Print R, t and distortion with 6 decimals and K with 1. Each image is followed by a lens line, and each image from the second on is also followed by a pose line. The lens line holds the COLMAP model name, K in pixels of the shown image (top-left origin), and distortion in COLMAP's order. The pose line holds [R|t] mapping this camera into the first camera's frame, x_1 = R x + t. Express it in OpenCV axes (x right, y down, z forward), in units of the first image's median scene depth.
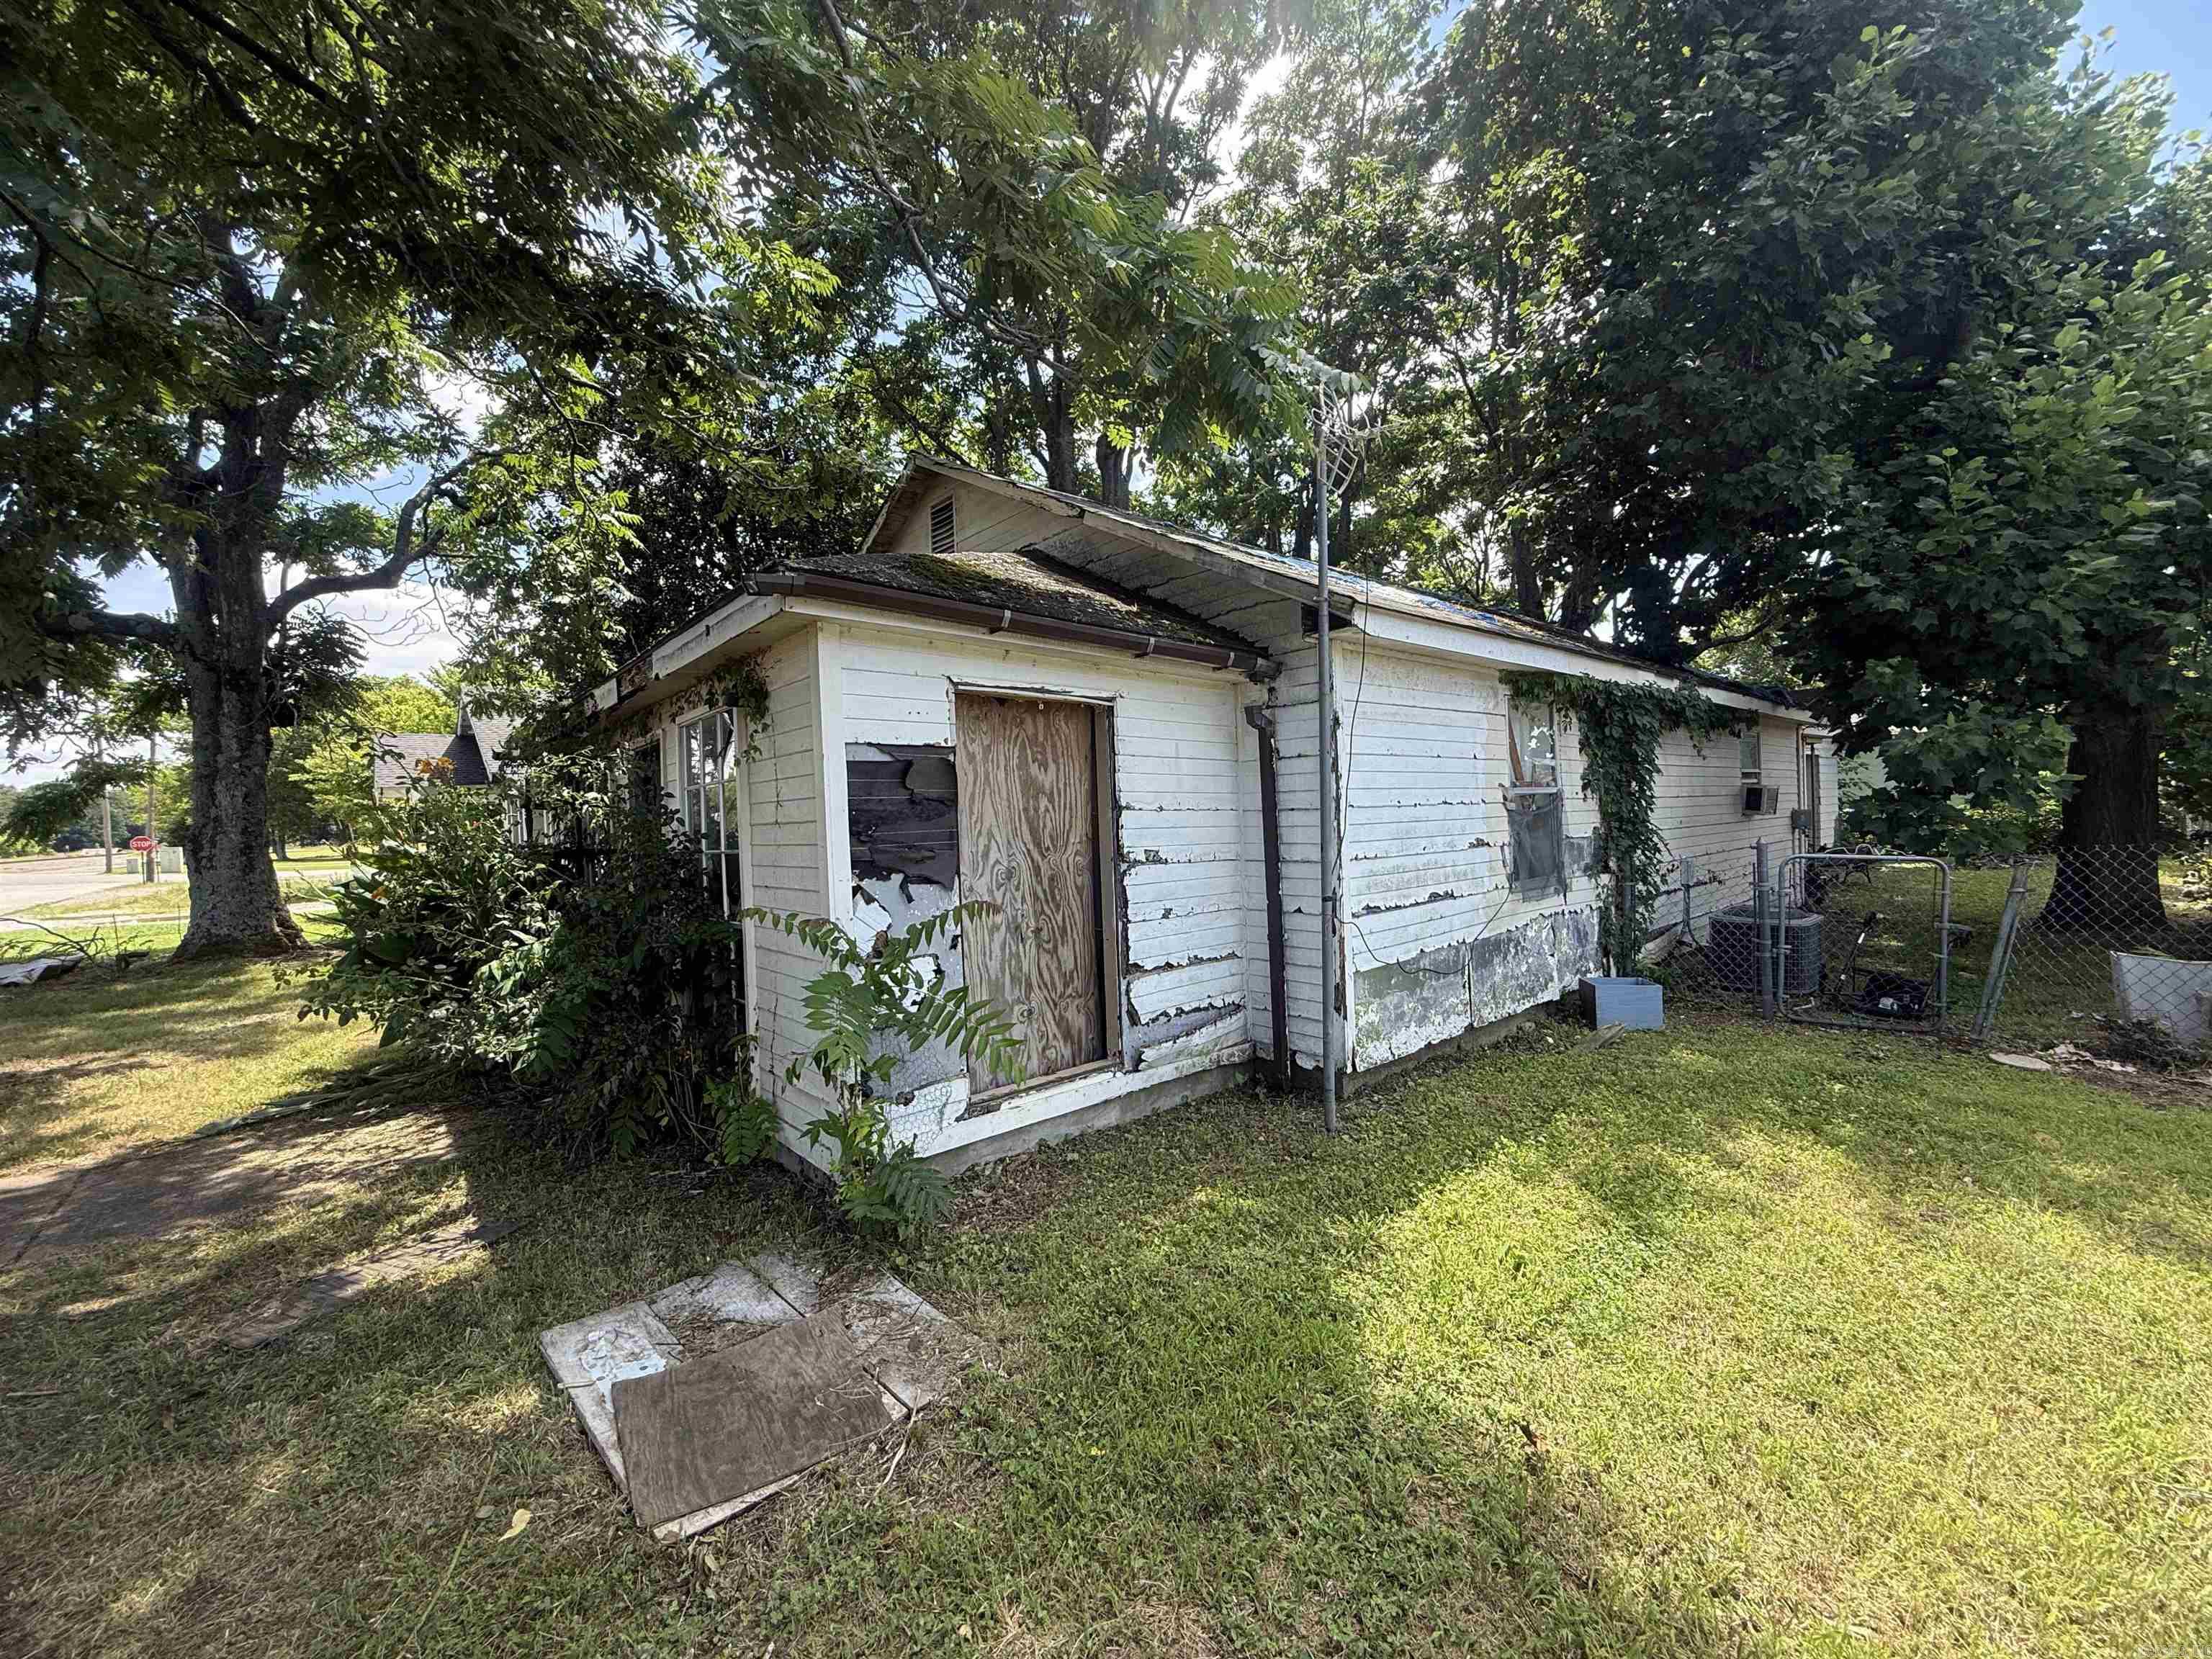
lens RADIAL K [[881.4, 0, 1098.9], [0, 881.4, 829.3], [0, 0, 1]] dist [-0.000007, -0.000045]
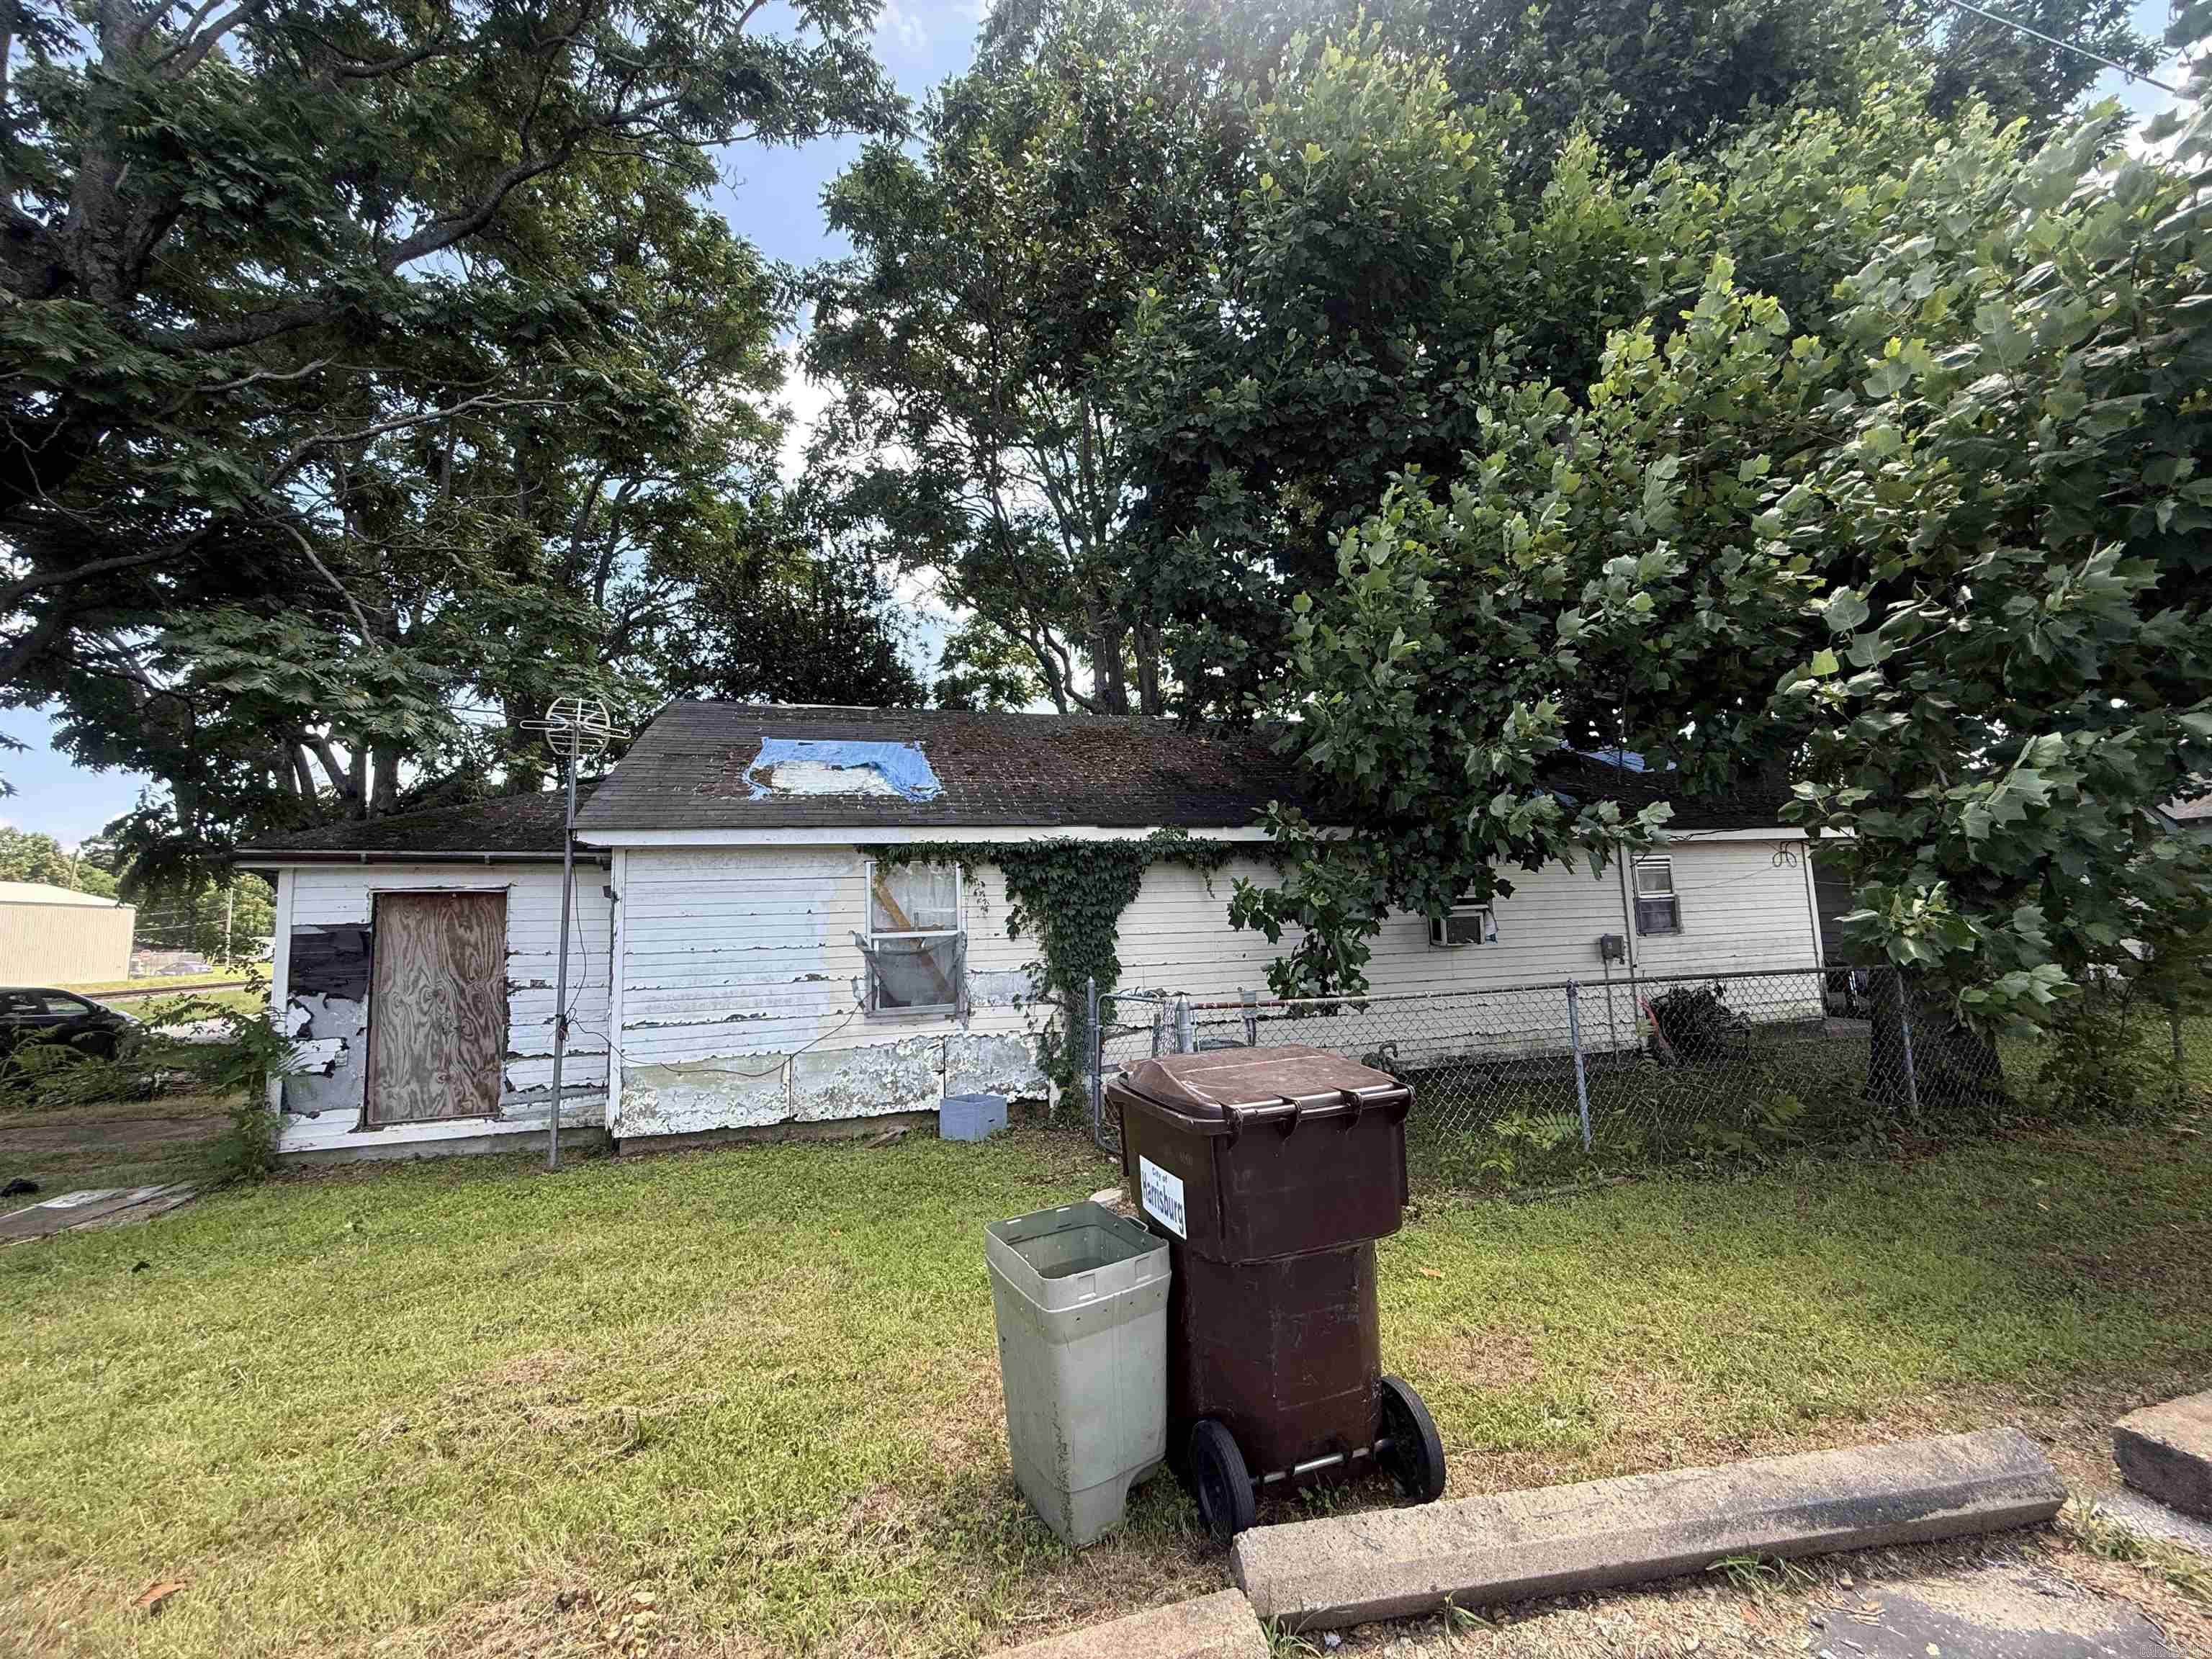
lens RADIAL K [[881.4, 0, 1098.9], [0, 881.4, 829.3], [0, 0, 1]] dist [-0.000007, -0.000045]
pose [[0.907262, -0.046219, -0.418019, 1.769316], [0.000009, 0.993945, -0.109876, -0.076857], [0.420567, 0.099683, 0.901769, -0.038227]]
